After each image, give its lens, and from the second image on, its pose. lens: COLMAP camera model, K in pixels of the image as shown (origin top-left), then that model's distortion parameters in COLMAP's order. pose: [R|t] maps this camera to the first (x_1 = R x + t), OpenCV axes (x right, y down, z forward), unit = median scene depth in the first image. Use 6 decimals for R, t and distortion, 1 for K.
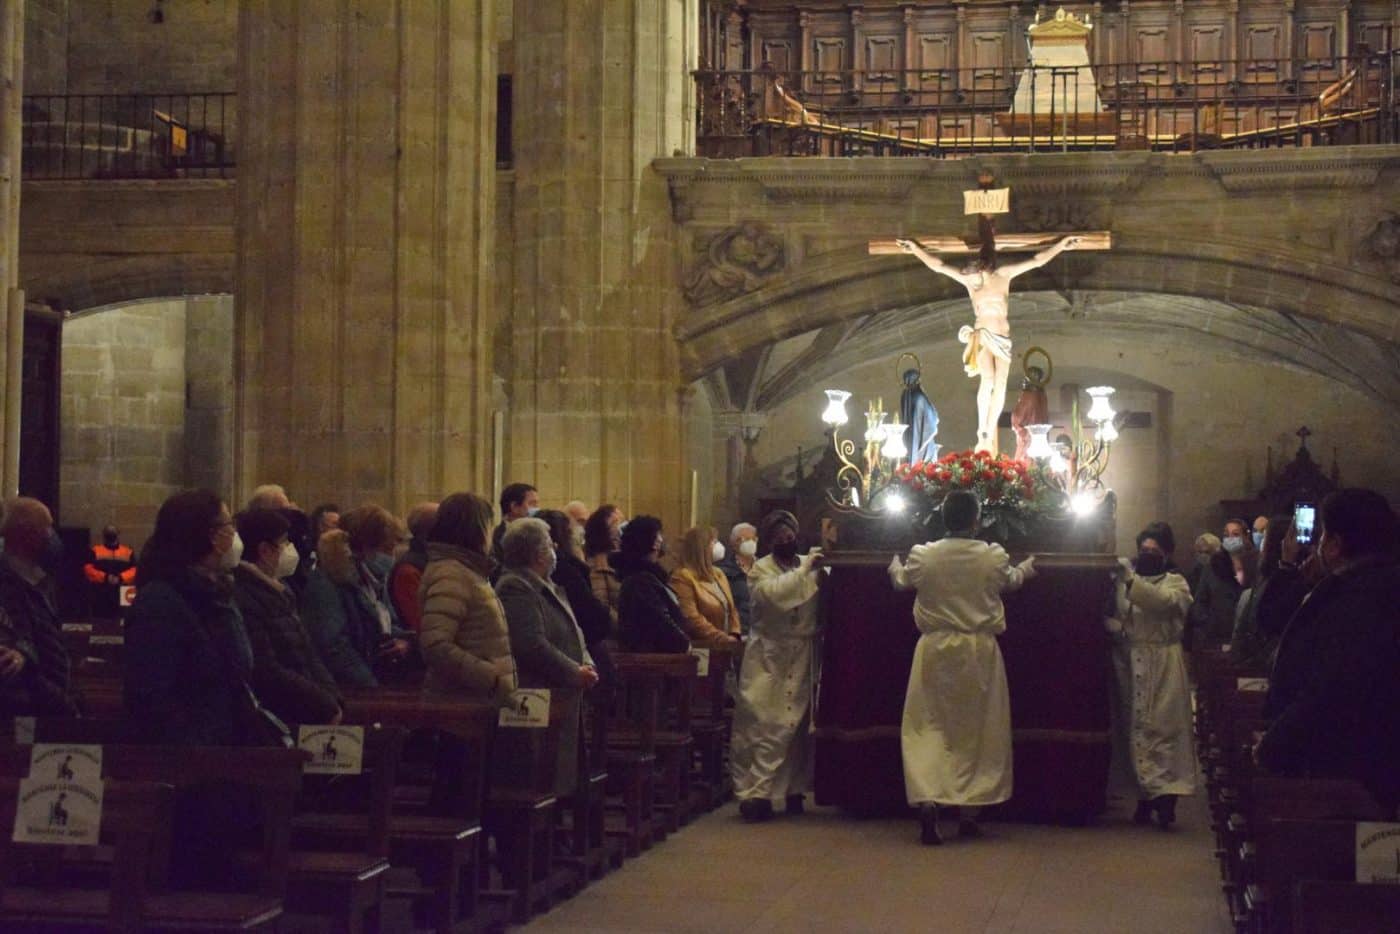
lens RADIAL K [[2494.8, 0, 697.5], [0, 2494.8, 454.6], [0, 0, 1]] dist [0.011517, 0.000000]
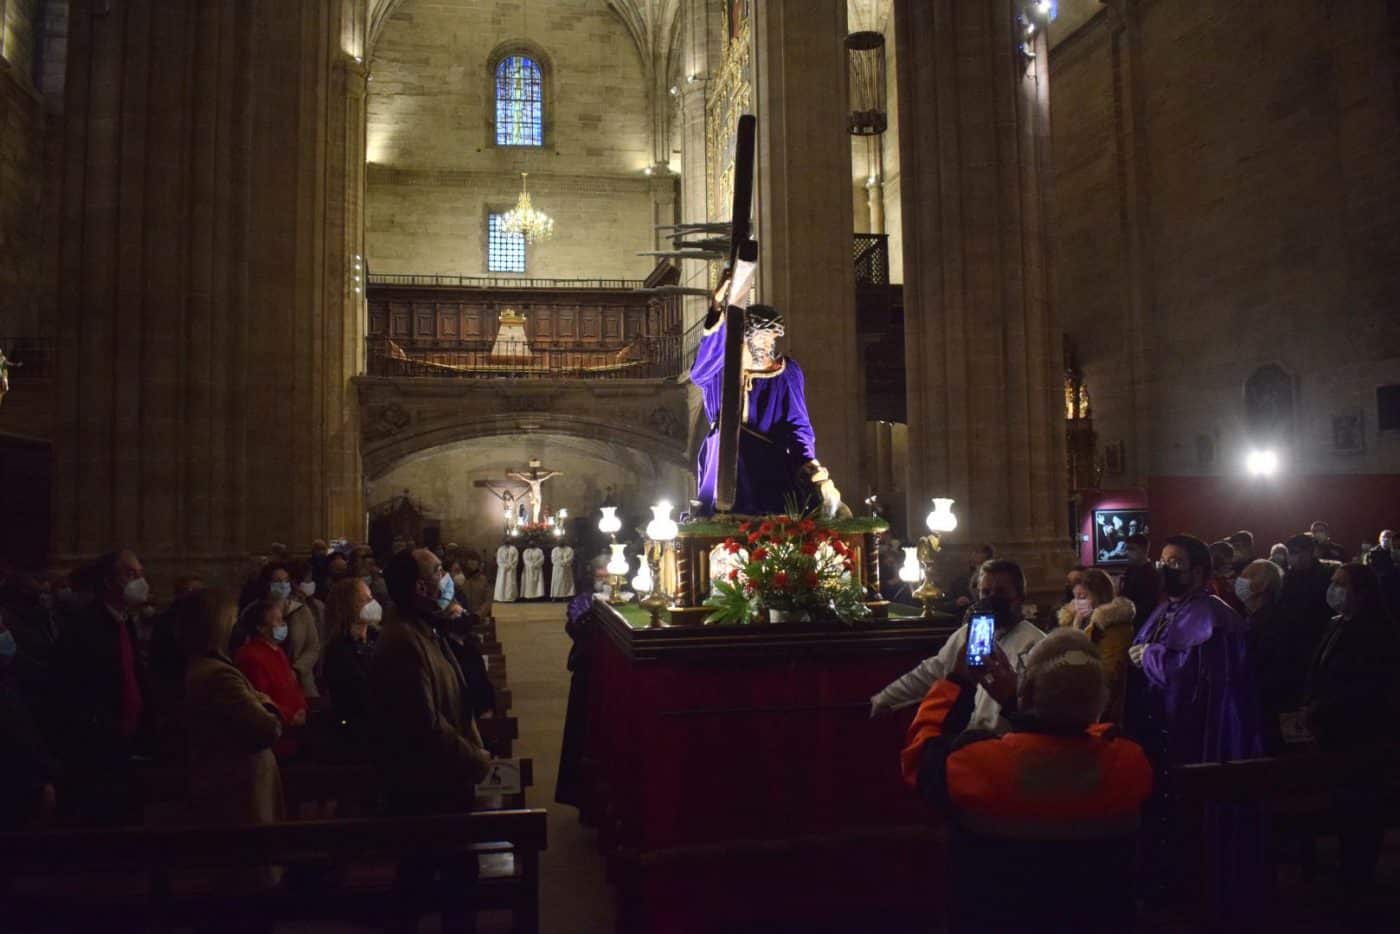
lens RADIAL K [[1166.9, 0, 693.7], [0, 1166.9, 463.9], [0, 0, 1]] dist [-0.090919, 0.012504]
pose [[0.929597, -0.004208, 0.368554, -0.116198], [0.008416, 0.999916, -0.009810, -0.025609], [-0.368482, 0.012221, 0.929554, -0.092368]]
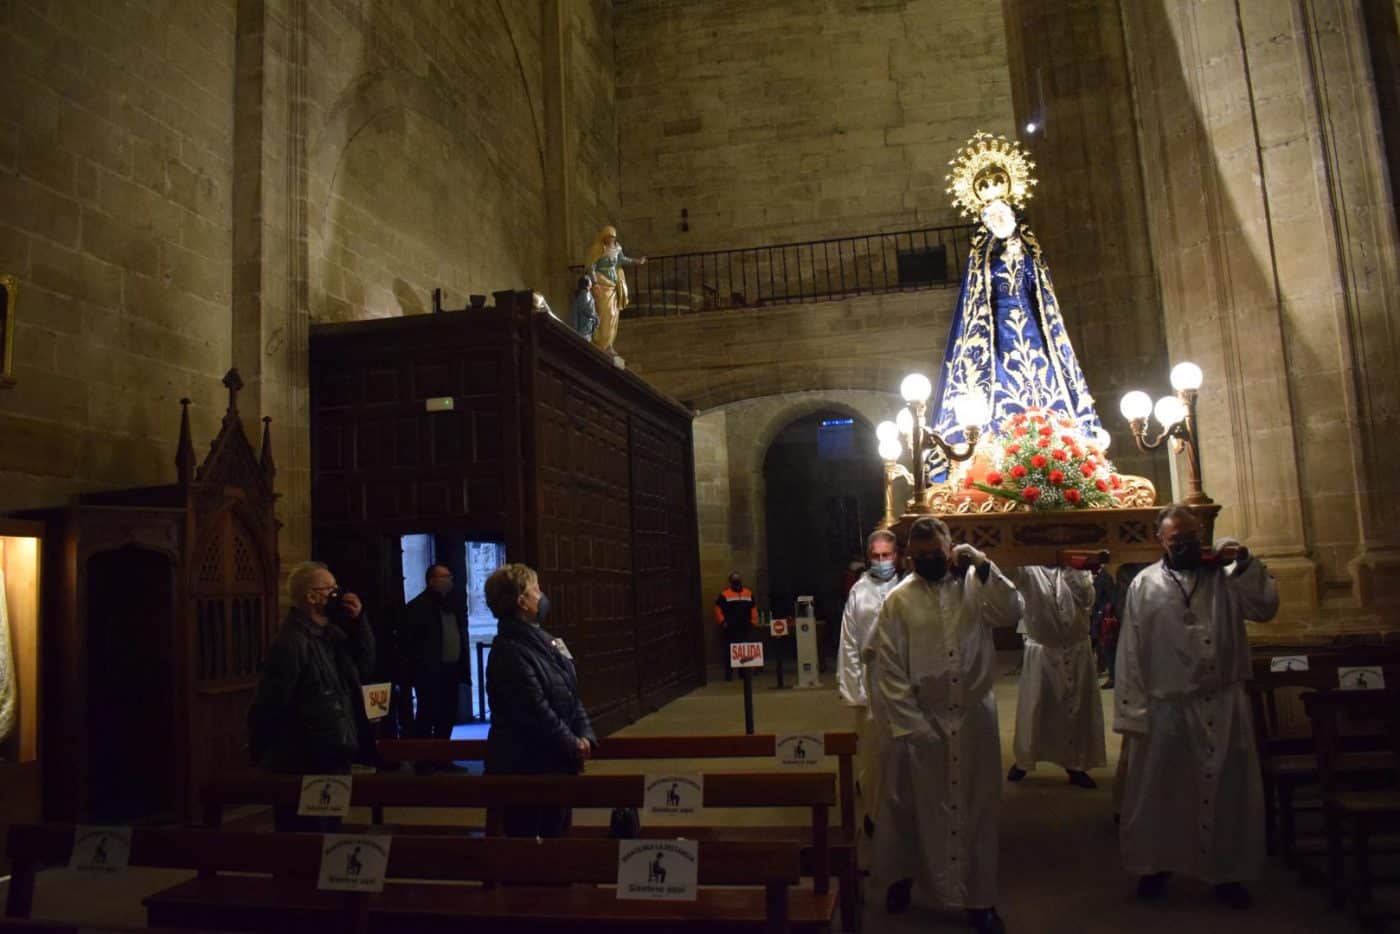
lens RADIAL K [[1088.2, 0, 693.4], [0, 1088.2, 459.0], [0, 0, 1]] dist [-0.097801, 0.016136]
pose [[0.998028, -0.061625, -0.011940, -0.258899], [0.060607, 0.995542, -0.072276, 0.008943], [0.016341, 0.071410, 0.997313, 0.452793]]
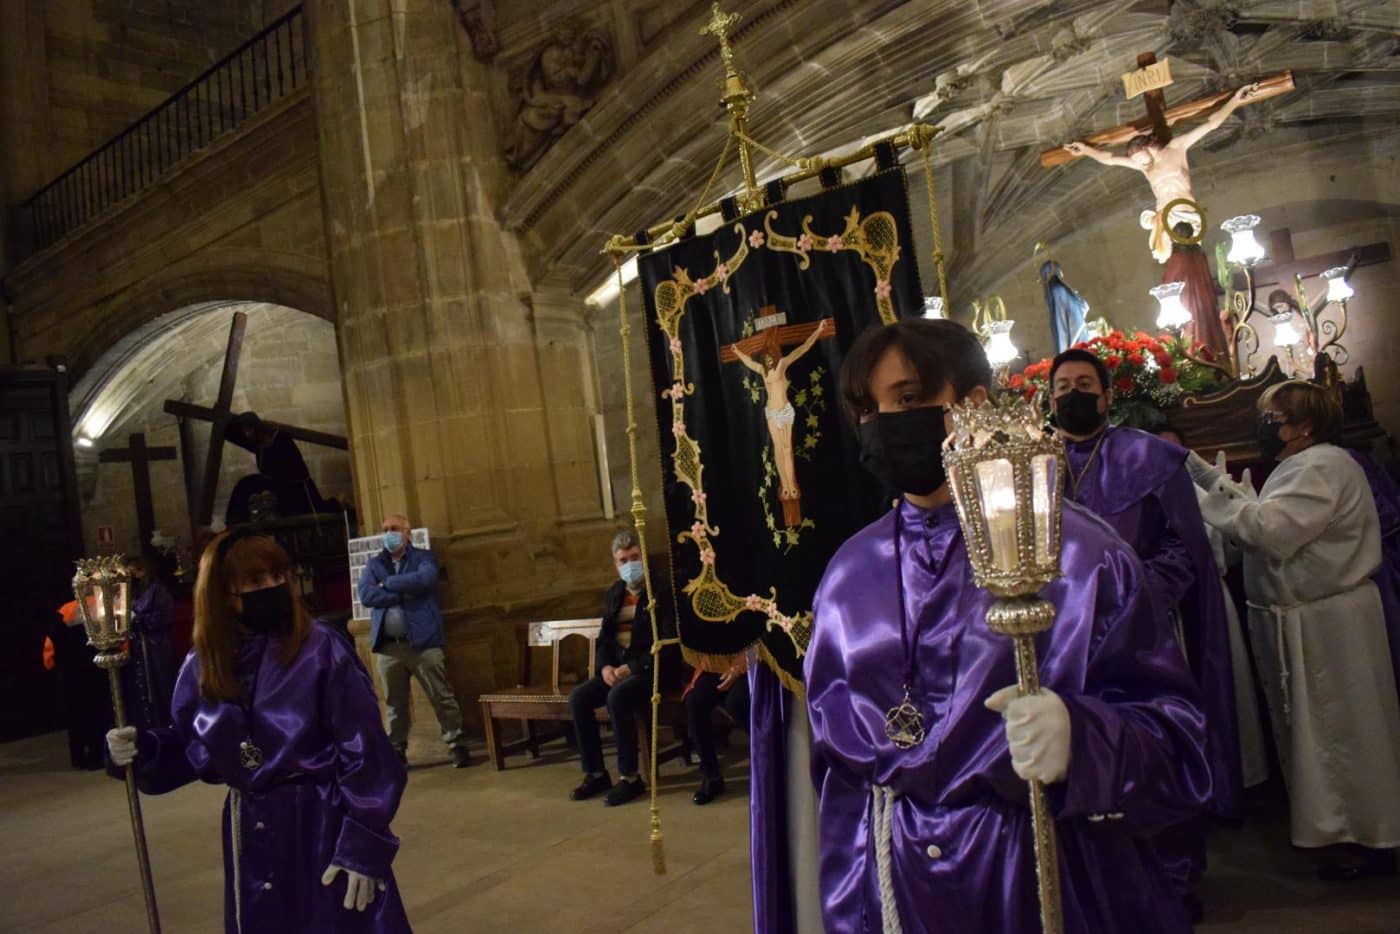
lens RADIAL K [[1088.2, 0, 699.6], [0, 1088.2, 464.4], [0, 0, 1]] dist [-0.097801, 0.016136]
pose [[0.878737, -0.147244, -0.454028, 0.160369], [0.161942, 0.986778, -0.006593, 0.026969], [0.448995, -0.067733, 0.890963, 0.762768]]
